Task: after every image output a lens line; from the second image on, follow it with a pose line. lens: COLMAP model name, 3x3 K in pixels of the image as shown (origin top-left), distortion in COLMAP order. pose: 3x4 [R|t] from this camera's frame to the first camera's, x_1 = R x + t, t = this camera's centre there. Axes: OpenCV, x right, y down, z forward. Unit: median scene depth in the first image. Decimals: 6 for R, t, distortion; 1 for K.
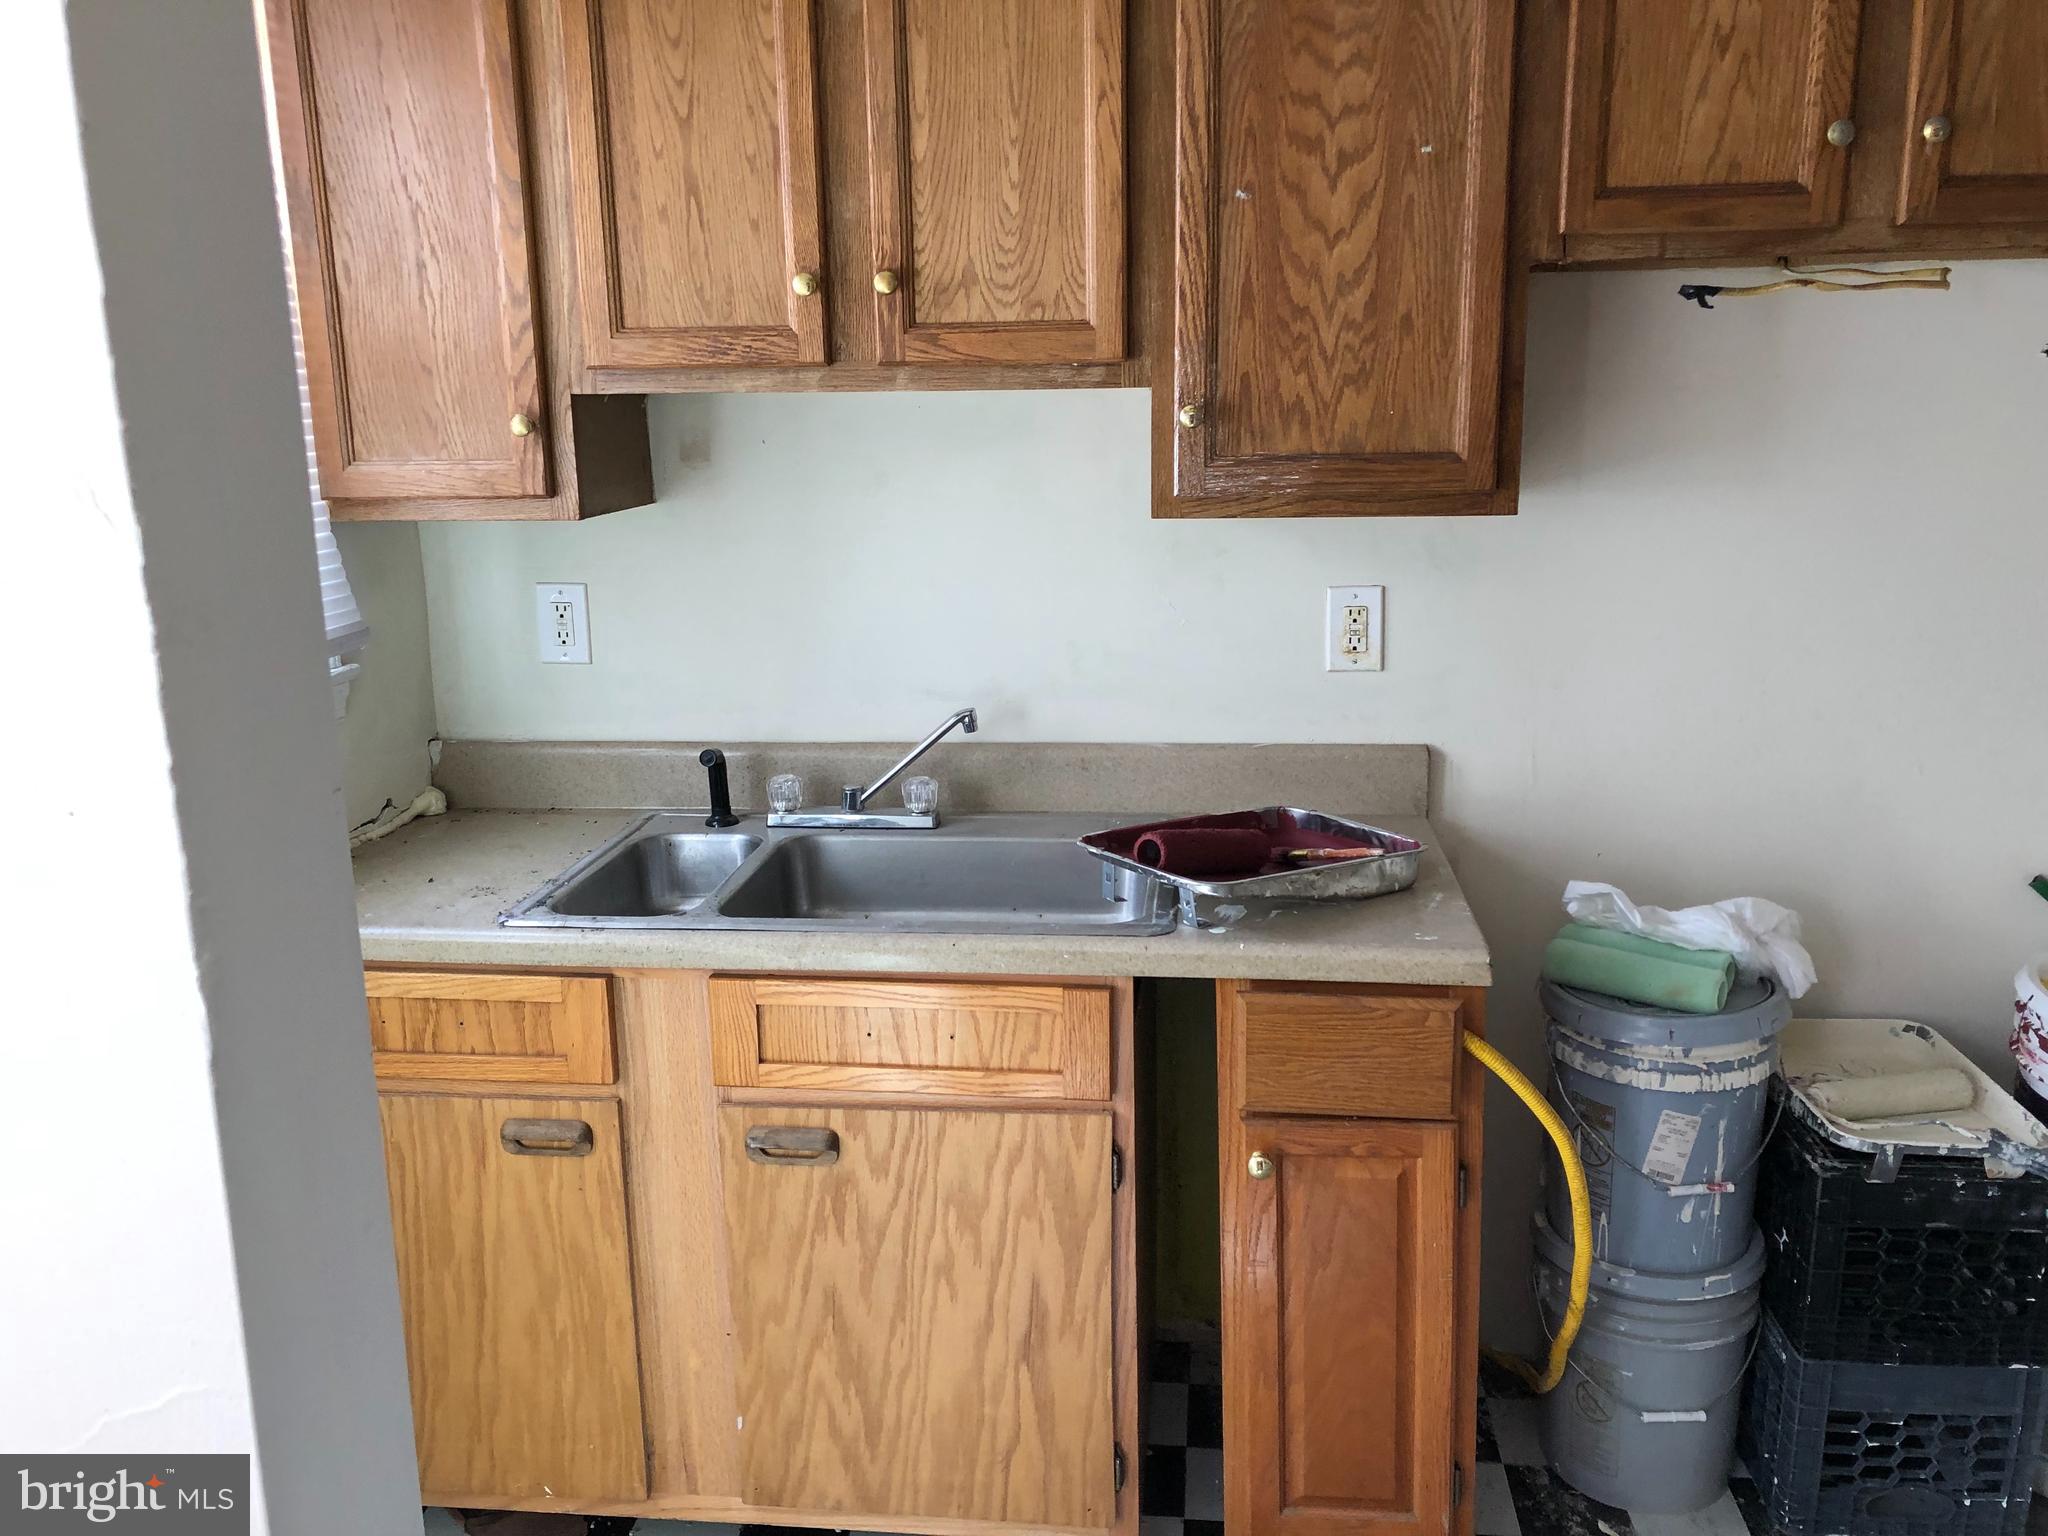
lens RADIAL K [[1677.3, 0, 1025.7], [0, 1677.3, 758.2], [0, 0, 1]] dist [0.101456, -0.128282]
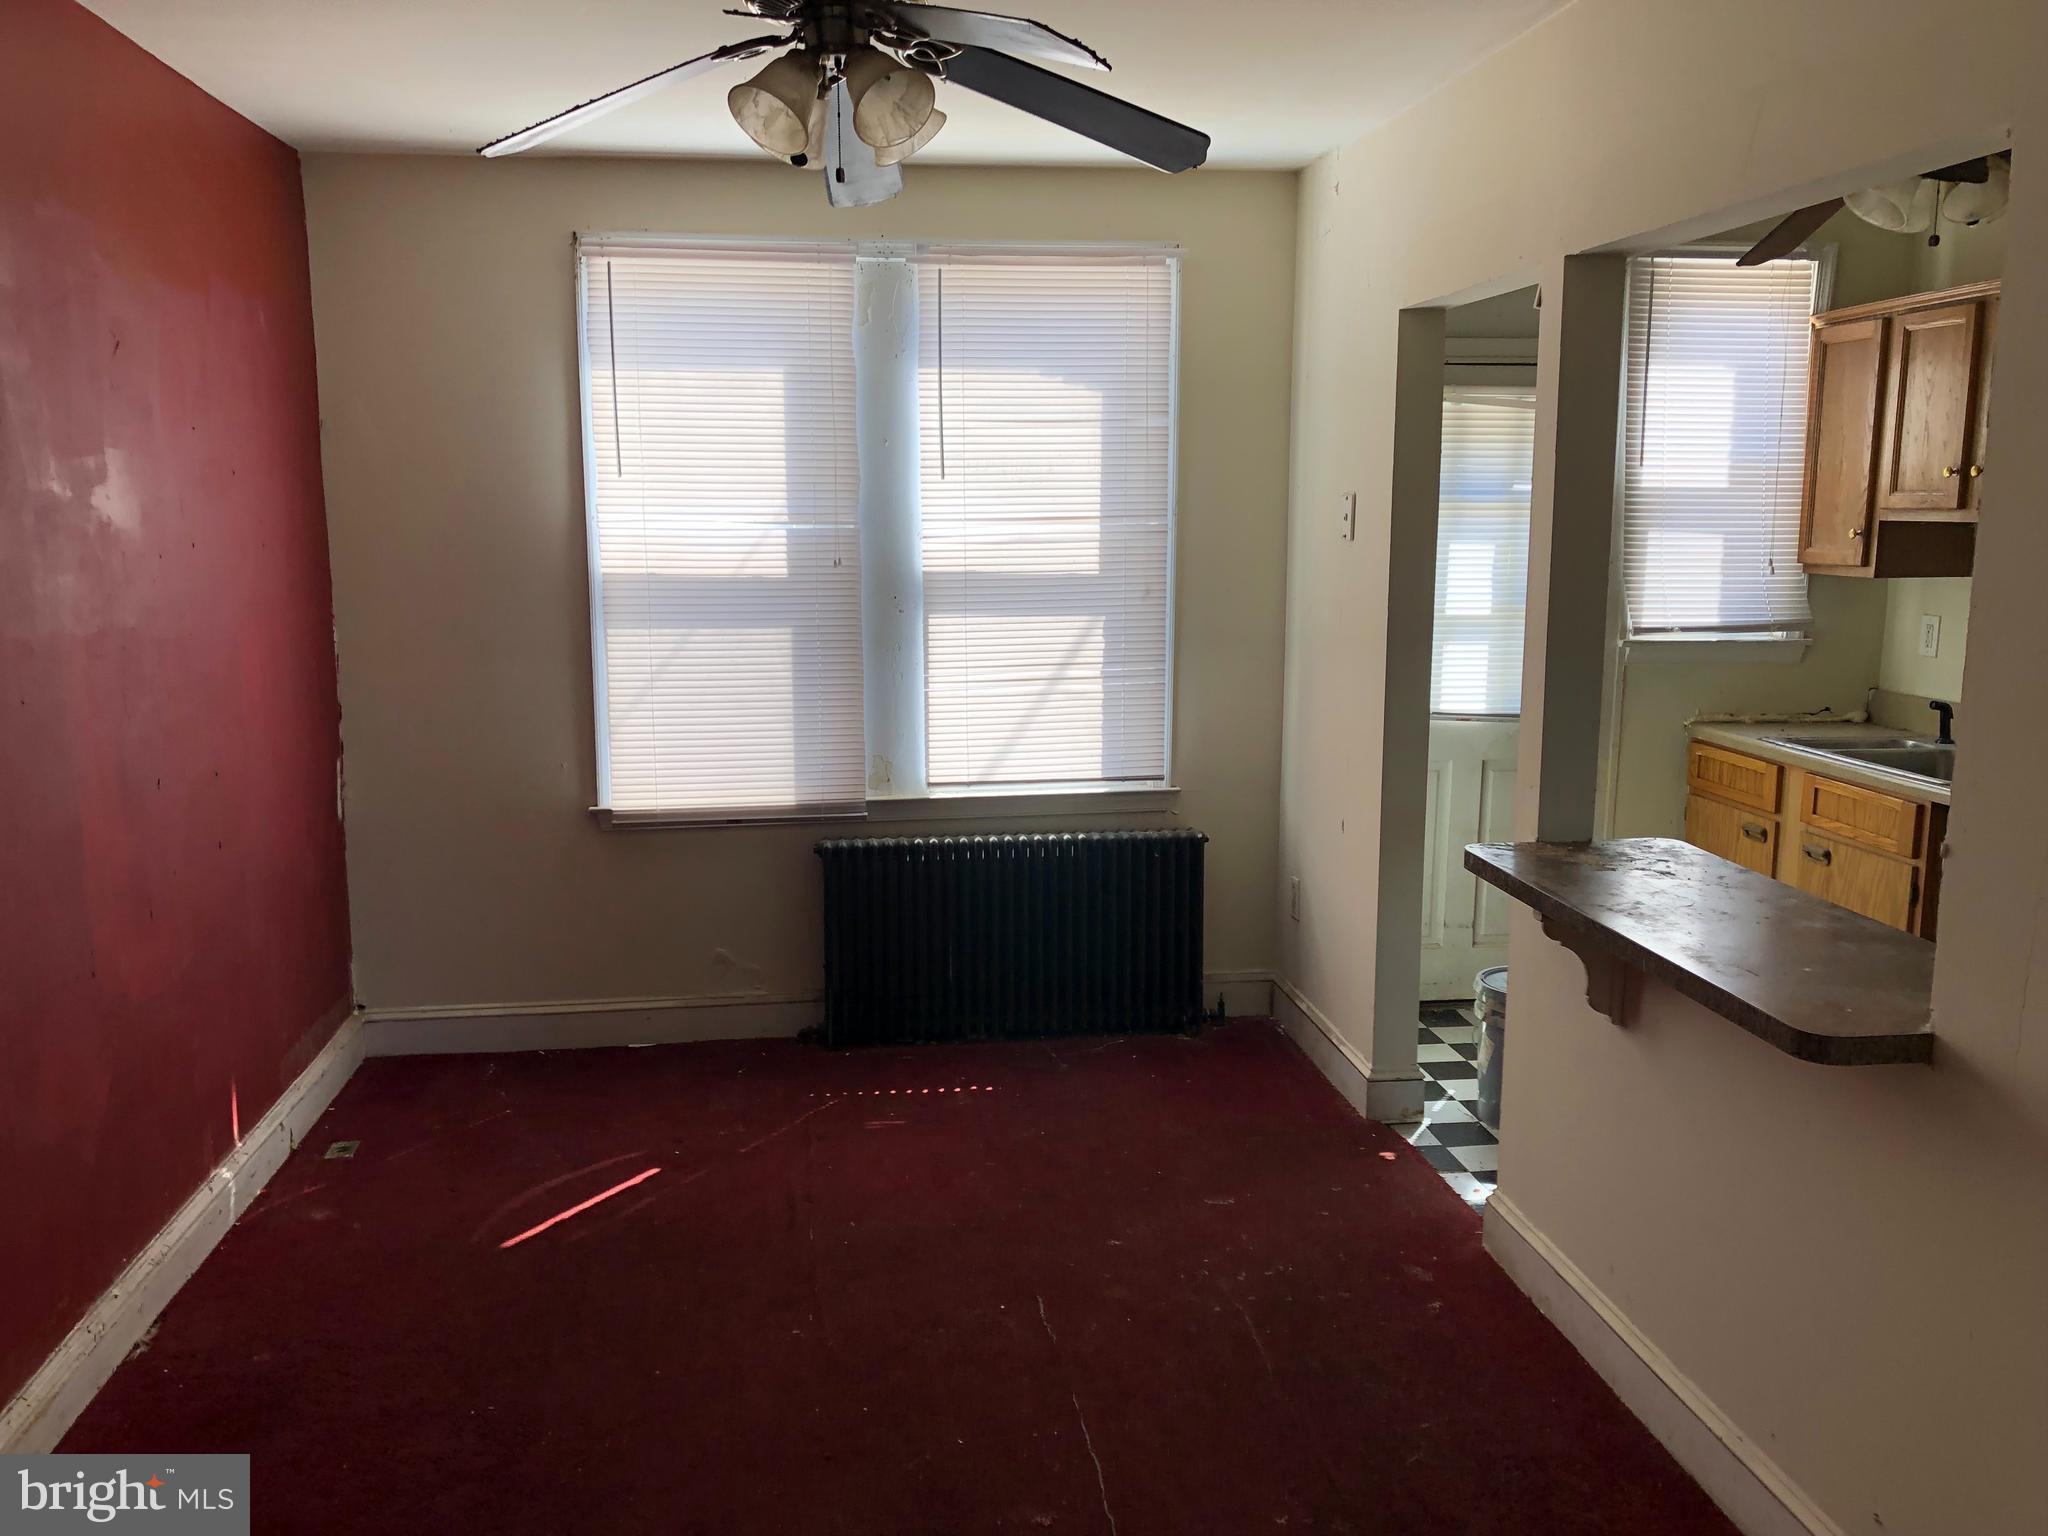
lens RADIAL K [[1711.6, 0, 1070.1], [0, 1711.6, 804.4], [0, 0, 1]] dist [0.030056, -0.000821]
pose [[0.266071, 0.184359, -0.946160, 1.721678], [-0.220553, 0.967147, 0.126426, 0.094208], [0.938383, 0.175040, 0.297991, -0.612221]]
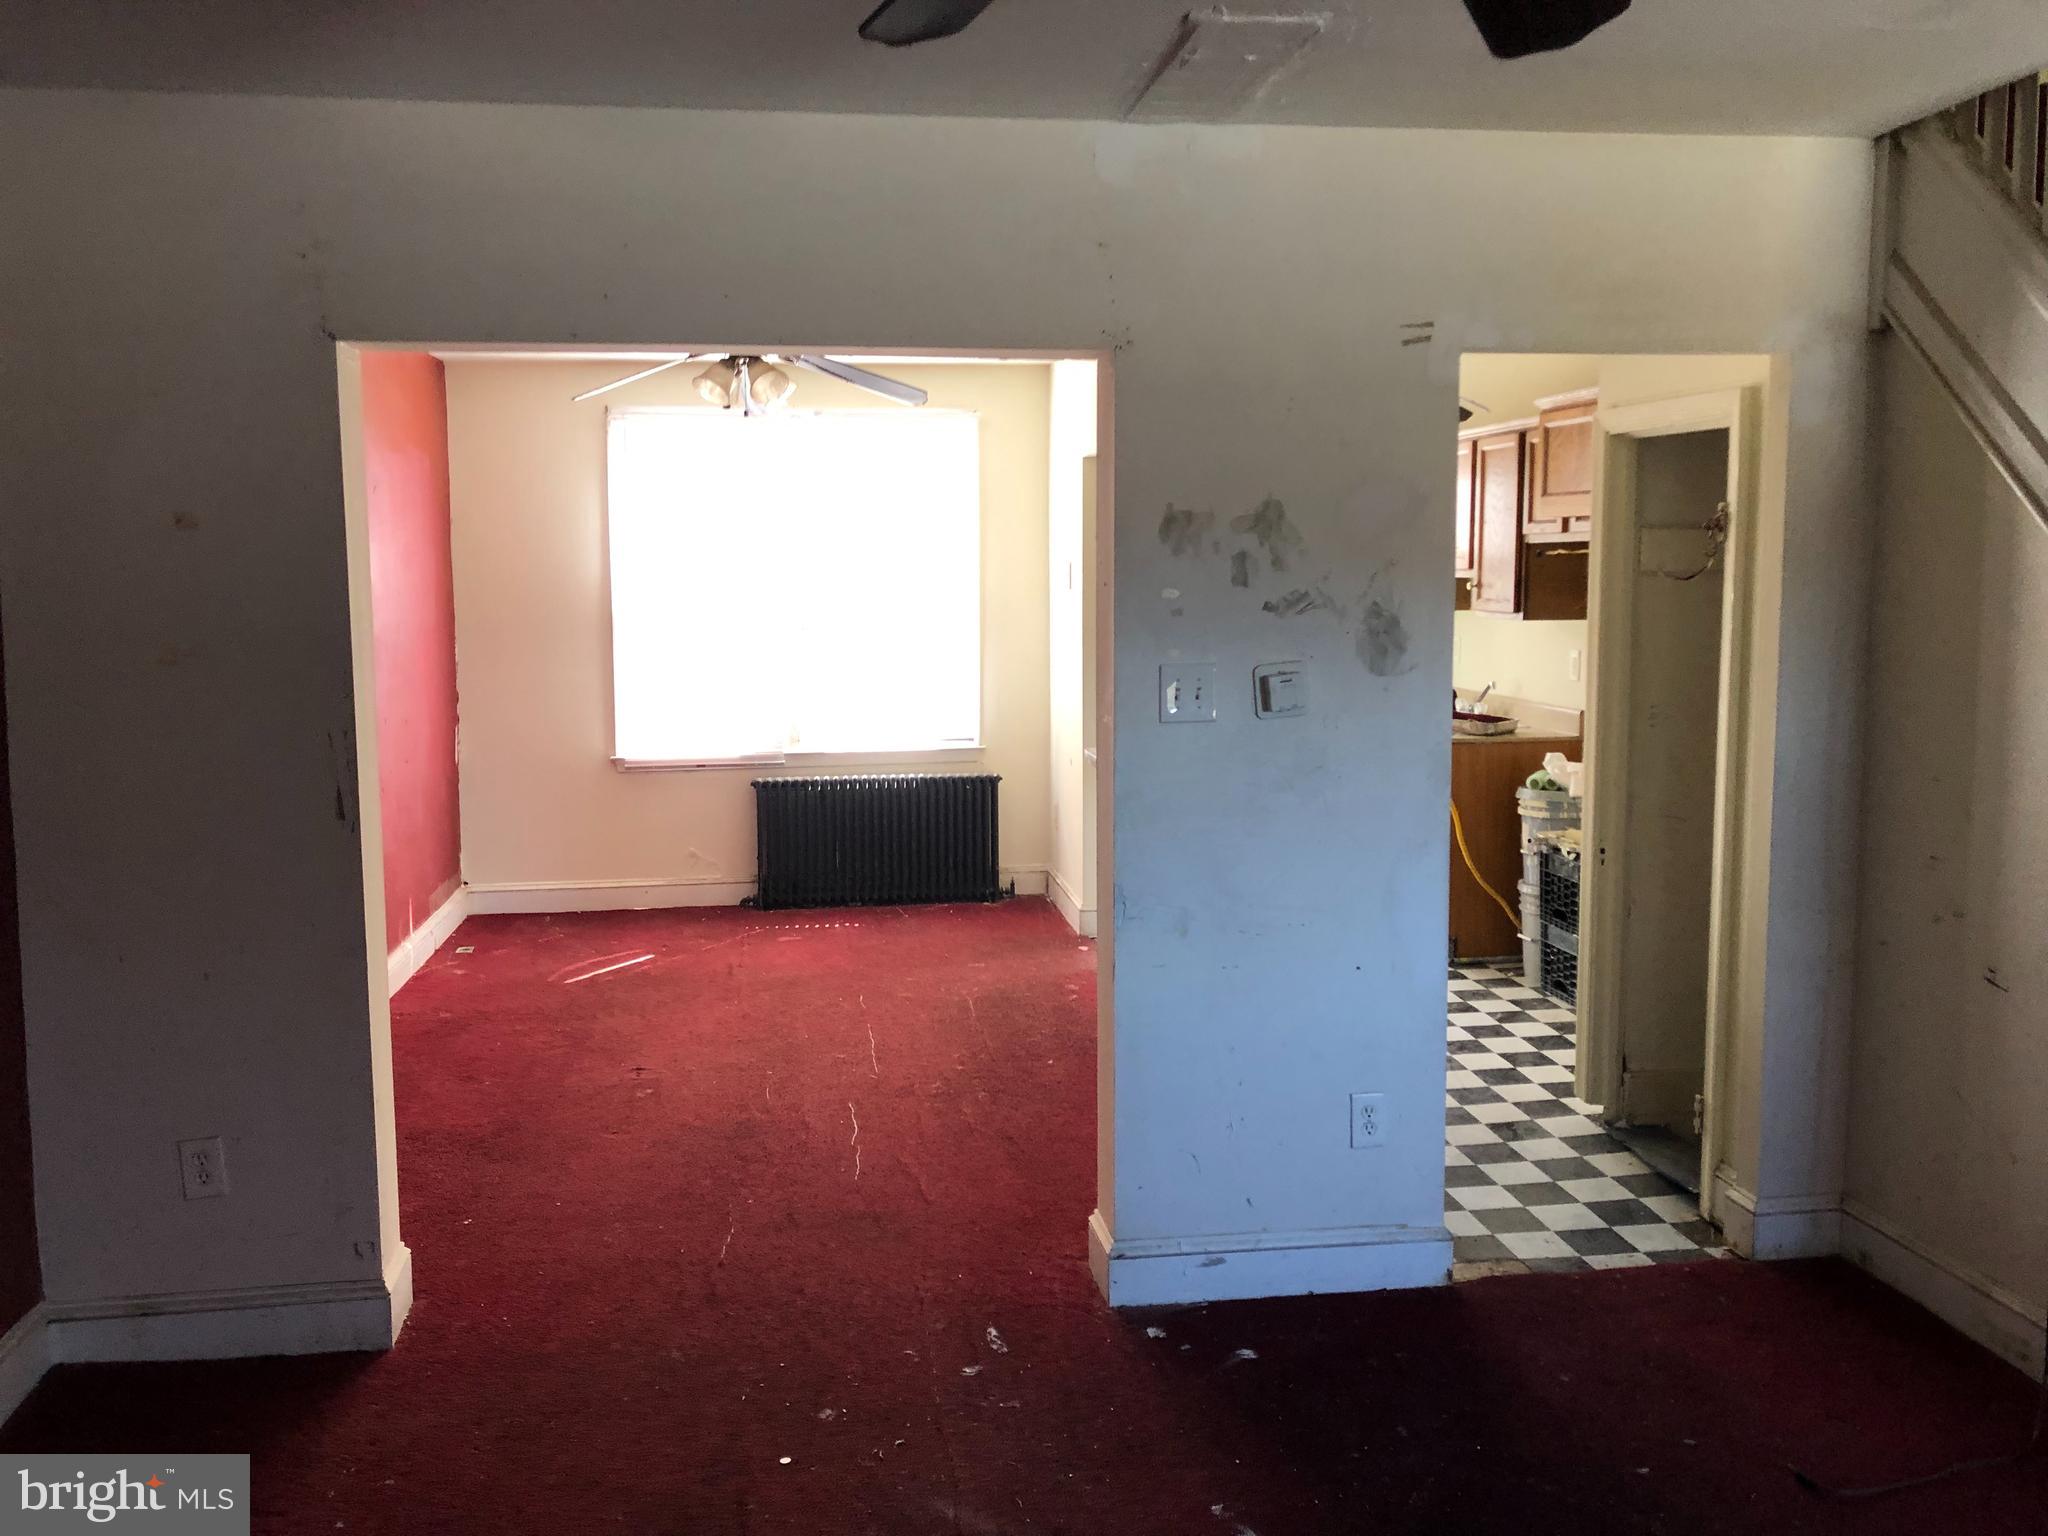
lens RADIAL K [[1677.3, 0, 1025.7], [0, 1677.3, 758.2], [0, 0, 1]] dist [0.101456, -0.128282]
pose [[0.253305, 0.125308, -0.959236, 2.766989], [-0.215076, 0.974053, 0.070449, 0.087993], [0.943175, 0.188464, 0.273683, -0.665702]]
